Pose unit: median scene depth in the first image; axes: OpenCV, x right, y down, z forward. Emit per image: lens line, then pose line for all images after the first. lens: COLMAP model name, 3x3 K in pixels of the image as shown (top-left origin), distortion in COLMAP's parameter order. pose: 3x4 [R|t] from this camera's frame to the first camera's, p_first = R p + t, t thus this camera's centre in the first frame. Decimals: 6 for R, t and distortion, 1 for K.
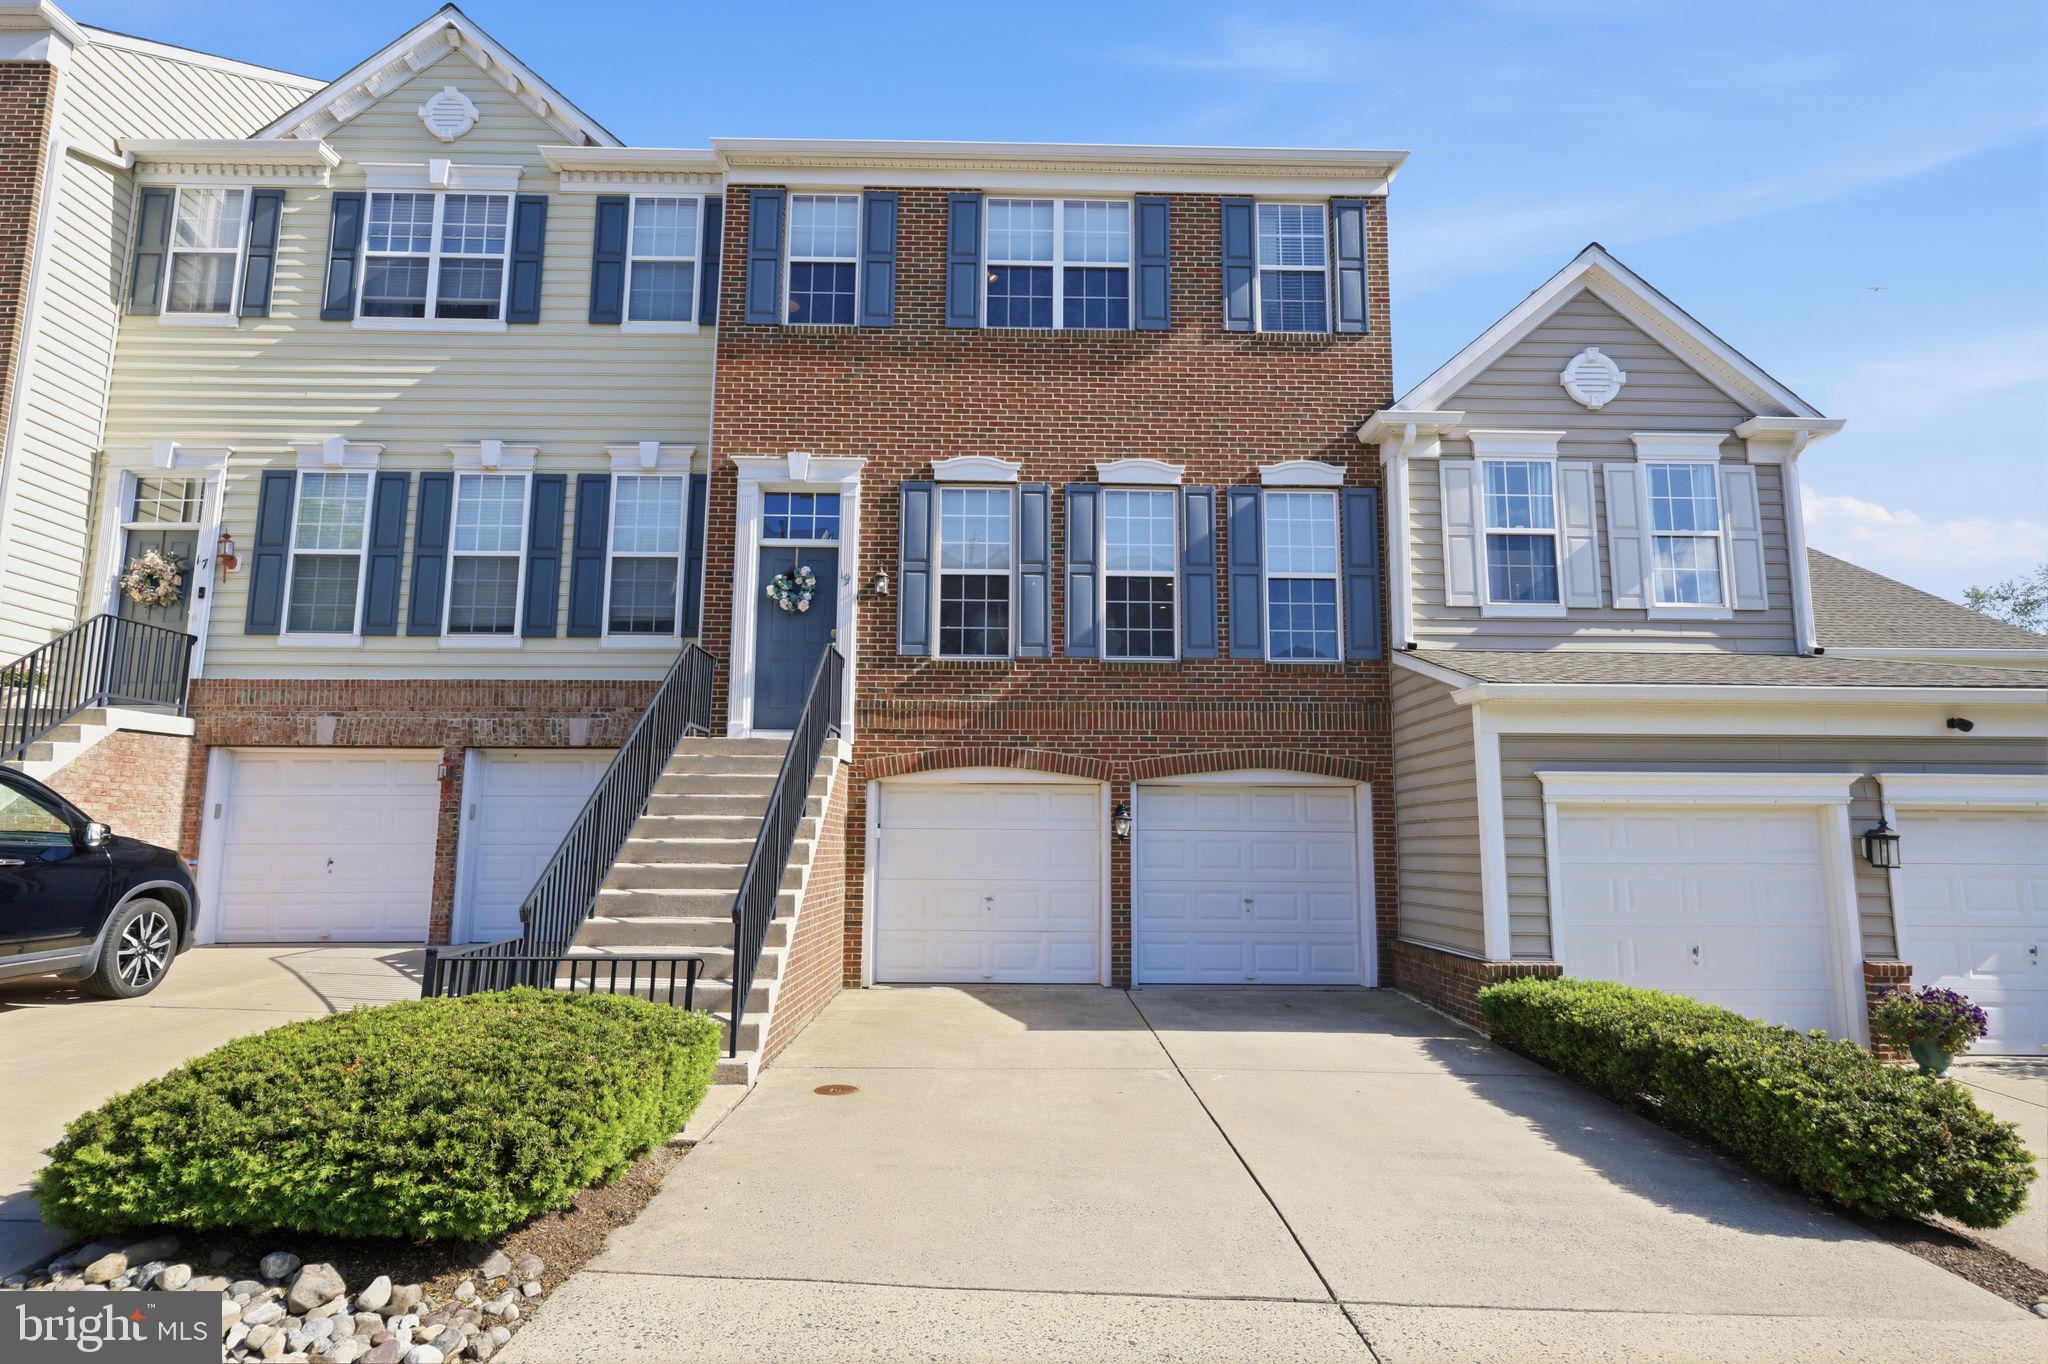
lens RADIAL K [[1133.5, 0, 1042.5], [0, 1133.5, 678.3], [0, 0, 1]] dist [-0.008956, 0.003838]
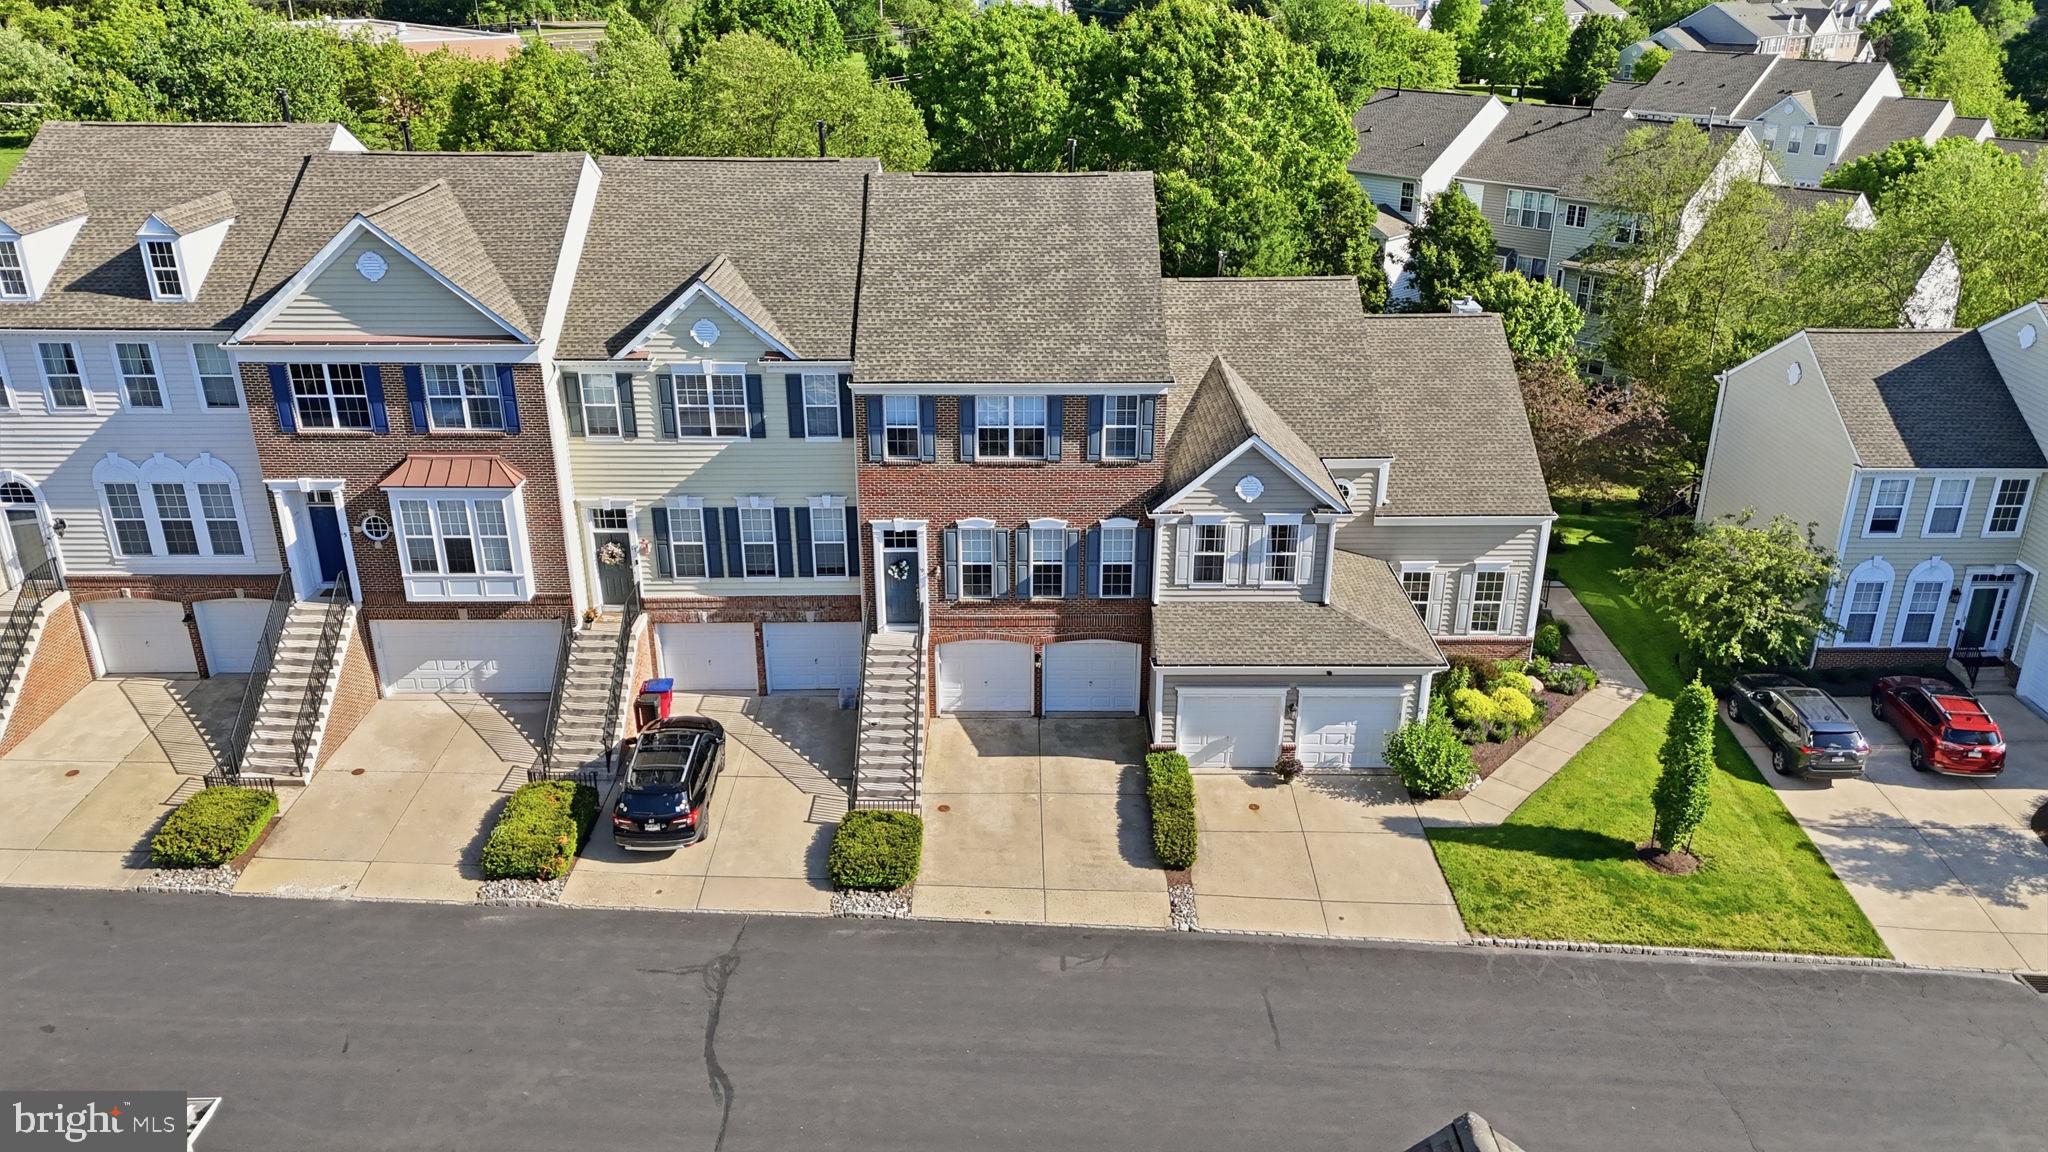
lens RADIAL K [[1502.5, 0, 1021.2], [0, 1502.5, 576.9], [0, 0, 1]] dist [0.040553, -0.012550]
pose [[0.999790, -0.001016, -0.020488, 0.093679], [0.011582, 0.852313, 0.522904, -1.660715], [0.016931, -0.523031, 0.852146, -1.622367]]
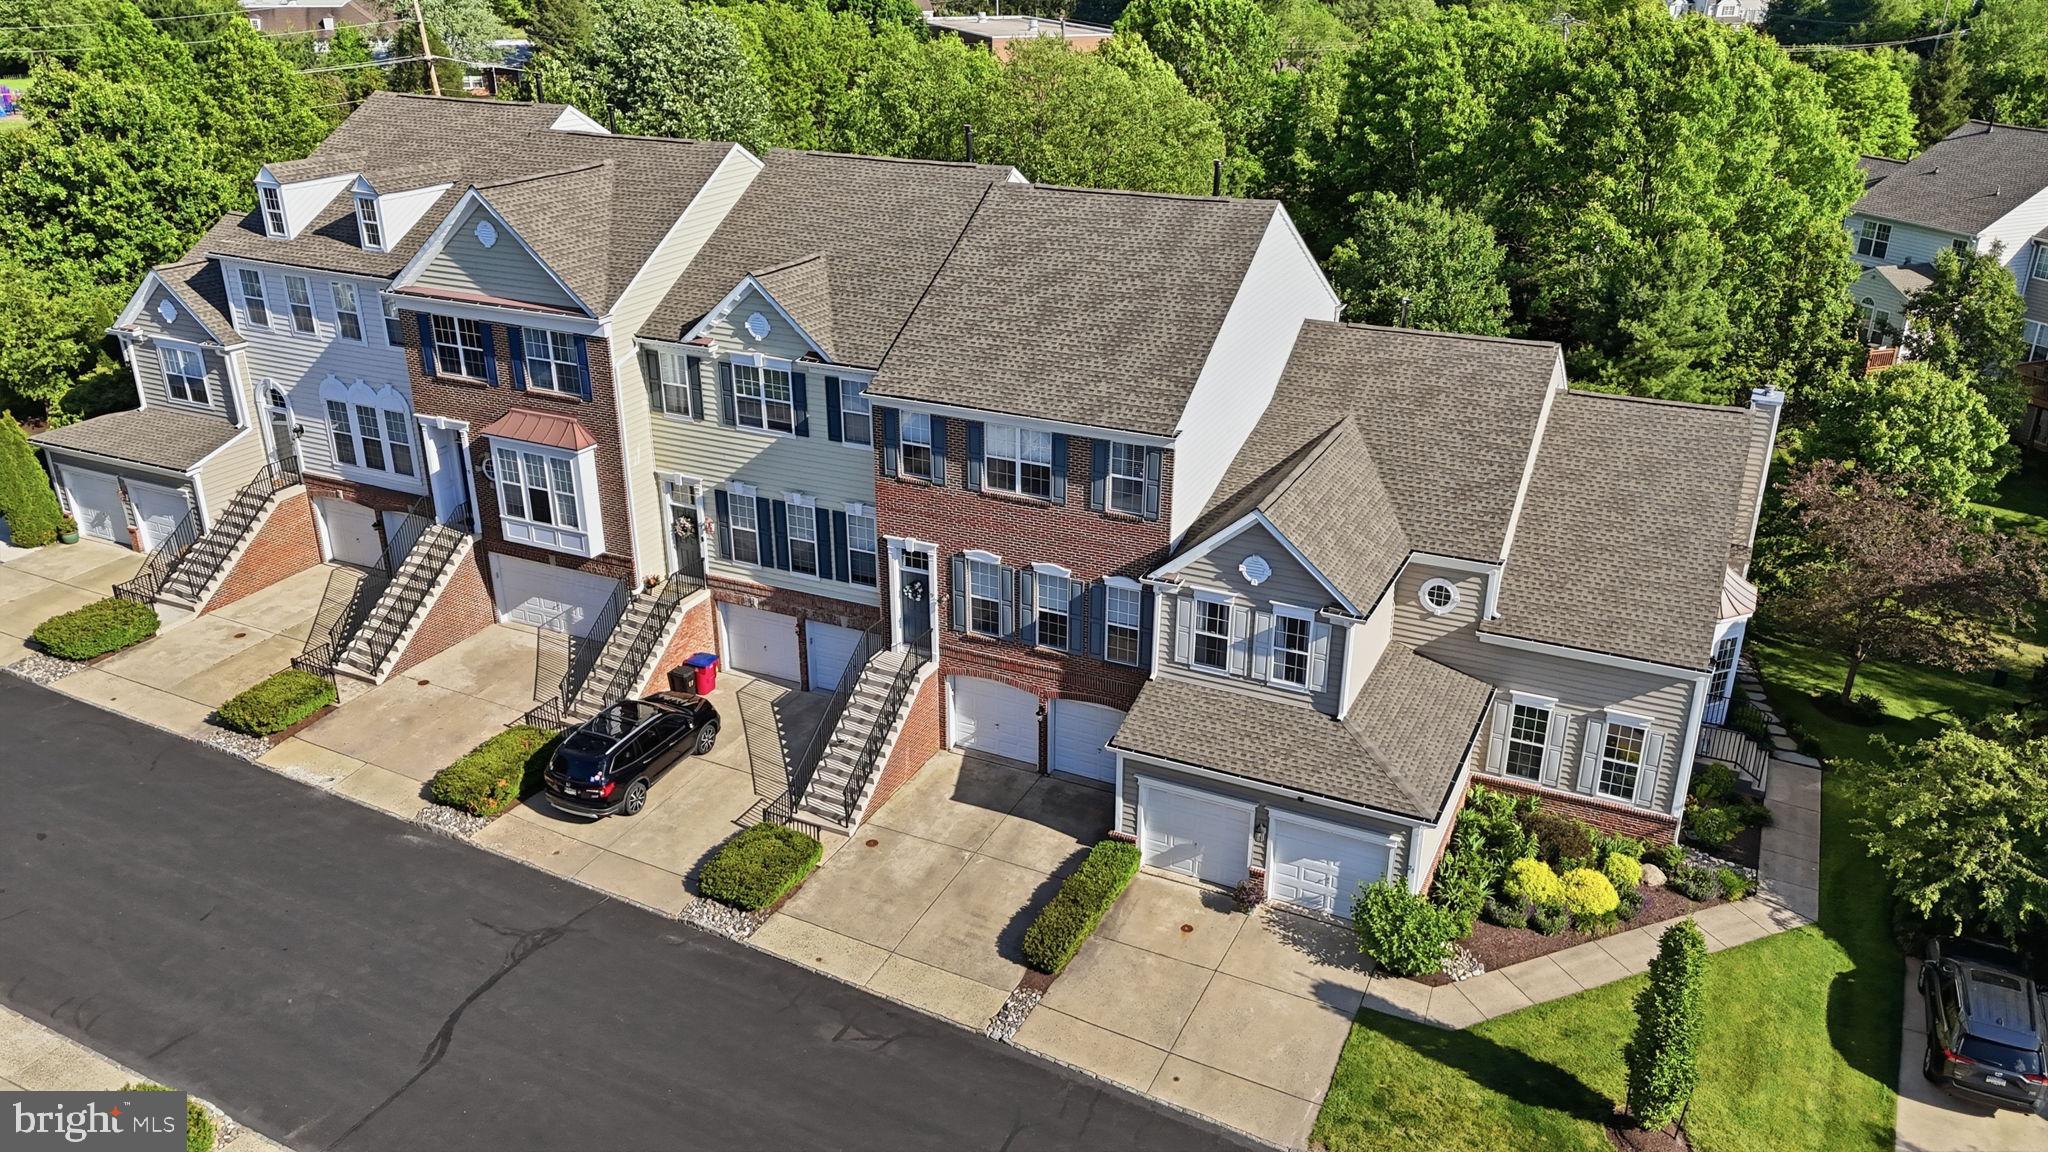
lens RADIAL K [[1502.5, 0, 1021.8], [0, 1502.5, 576.9], [0, 0, 1]] dist [0.040553, -0.012550]
pose [[0.891397, 0.171209, -0.419641, 1.204570], [0.072261, 0.860372, 0.504518, -1.574265], [0.447425, -0.480050, 0.754561, -1.132933]]
